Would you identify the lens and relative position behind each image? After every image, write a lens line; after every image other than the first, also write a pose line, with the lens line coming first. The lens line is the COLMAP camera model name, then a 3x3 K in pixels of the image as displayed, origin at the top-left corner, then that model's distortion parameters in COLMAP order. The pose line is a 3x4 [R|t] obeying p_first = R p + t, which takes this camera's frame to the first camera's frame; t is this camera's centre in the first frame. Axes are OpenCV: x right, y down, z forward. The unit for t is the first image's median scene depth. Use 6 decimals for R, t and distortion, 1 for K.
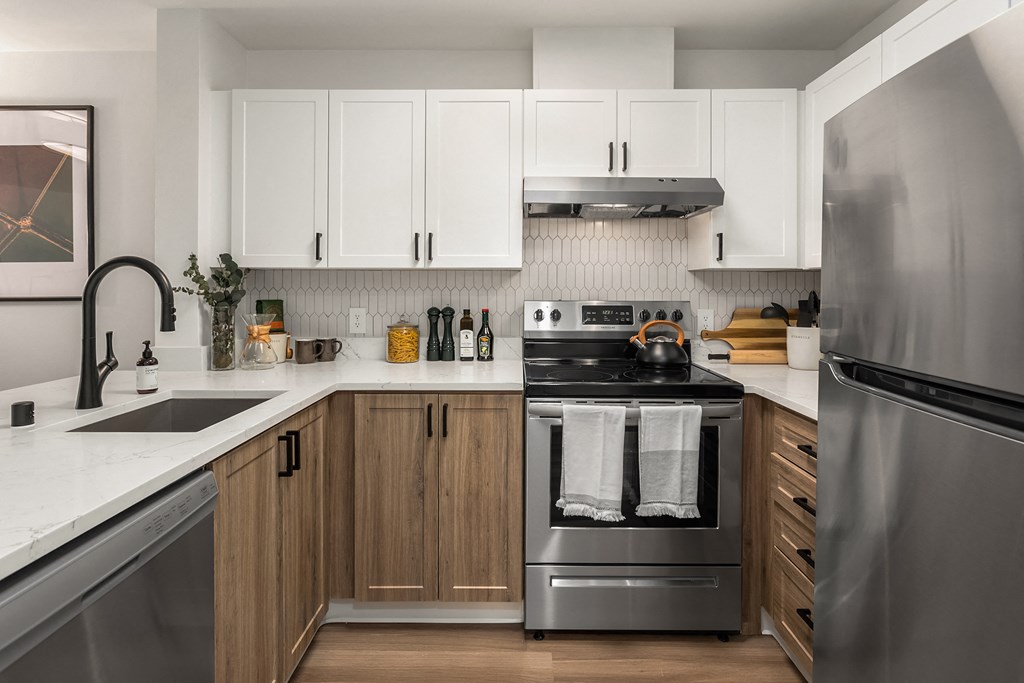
lens RADIAL K [[629.8, 0, 508.9], [0, 629.8, 320.8], [0, 0, 1]] dist [0.001407, -0.000177]
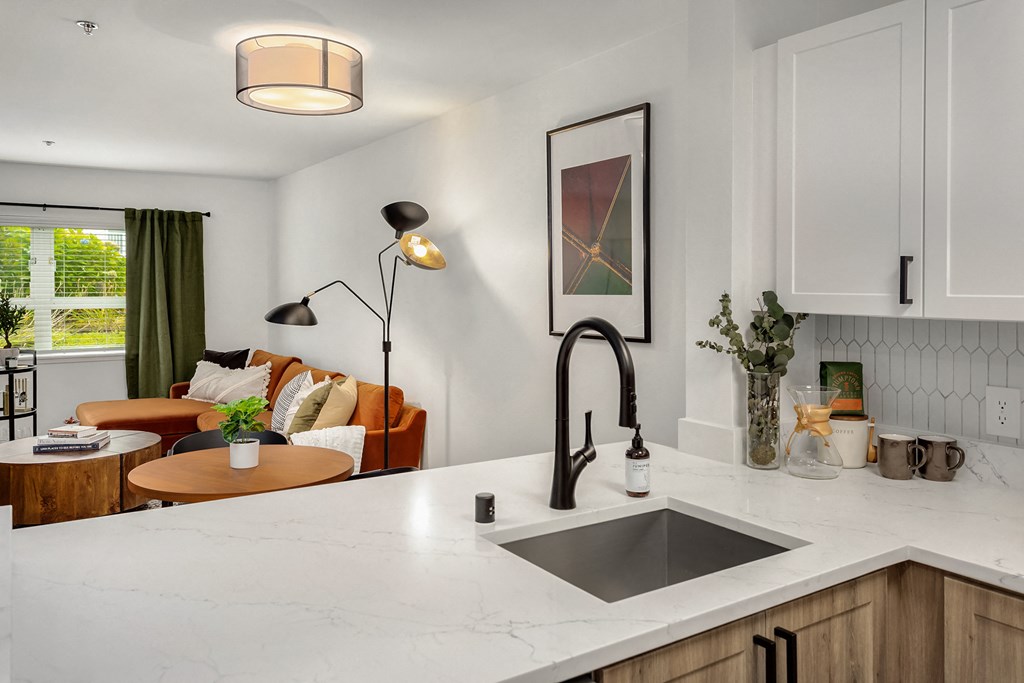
lens RADIAL K [[785.3, 0, 510.5], [0, 785.3, 282.5], [0, 0, 1]] dist [0.022311, -0.007927]
pose [[0.531984, 0.002262, -0.846752, 0.107047], [-0.007986, 0.999965, -0.002346, -0.113064], [0.846717, 0.008010, 0.531983, 0.334097]]
